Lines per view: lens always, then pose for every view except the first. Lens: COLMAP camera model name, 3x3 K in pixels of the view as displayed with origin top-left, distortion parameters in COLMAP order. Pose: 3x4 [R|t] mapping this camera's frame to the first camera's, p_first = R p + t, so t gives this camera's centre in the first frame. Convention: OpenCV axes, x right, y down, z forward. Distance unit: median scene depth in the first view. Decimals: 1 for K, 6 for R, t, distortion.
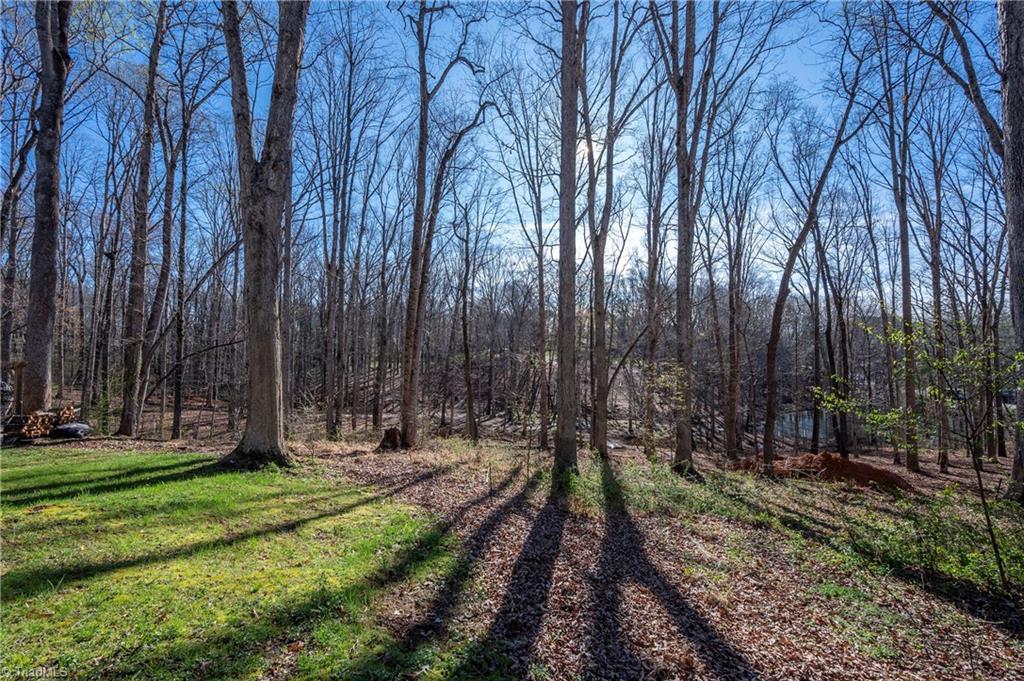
lens RADIAL K [[392.6, 0, 512.0], [0, 392.6, 340.5], [0, 0, 1]] dist [-0.002470, -0.000633]
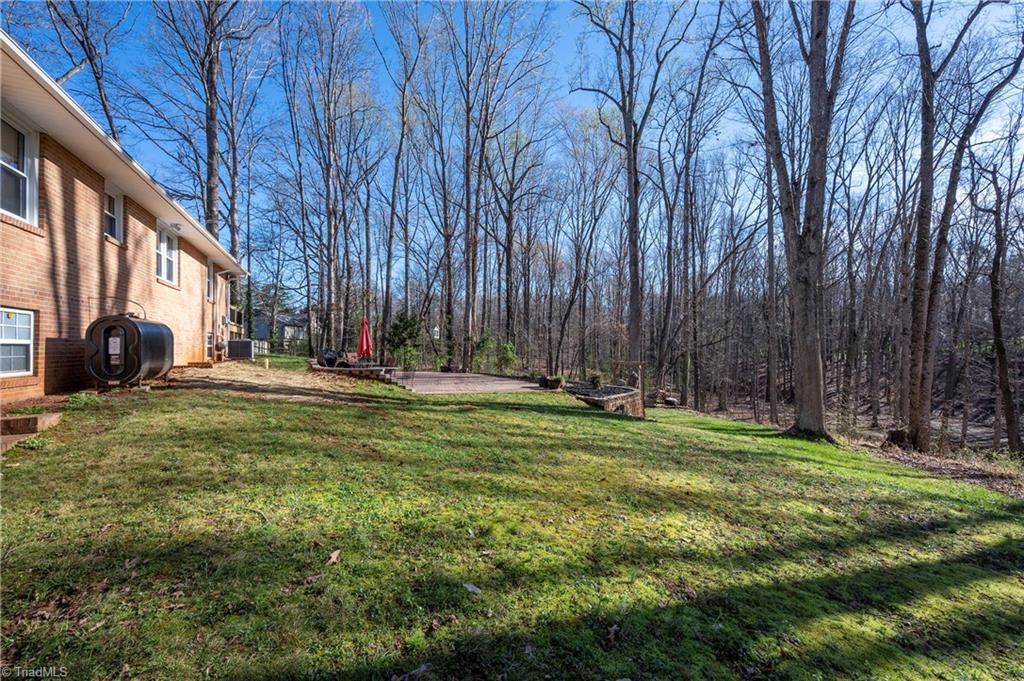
lens RADIAL K [[392.6, 0, 512.0], [0, 392.6, 340.5], [0, 0, 1]] dist [-0.002470, -0.000633]
pose [[0.558064, -0.011329, -0.829721, -0.030049], [0.039224, 0.999149, 0.012740, -0.118648], [0.828871, -0.039655, 0.558033, -0.748291]]
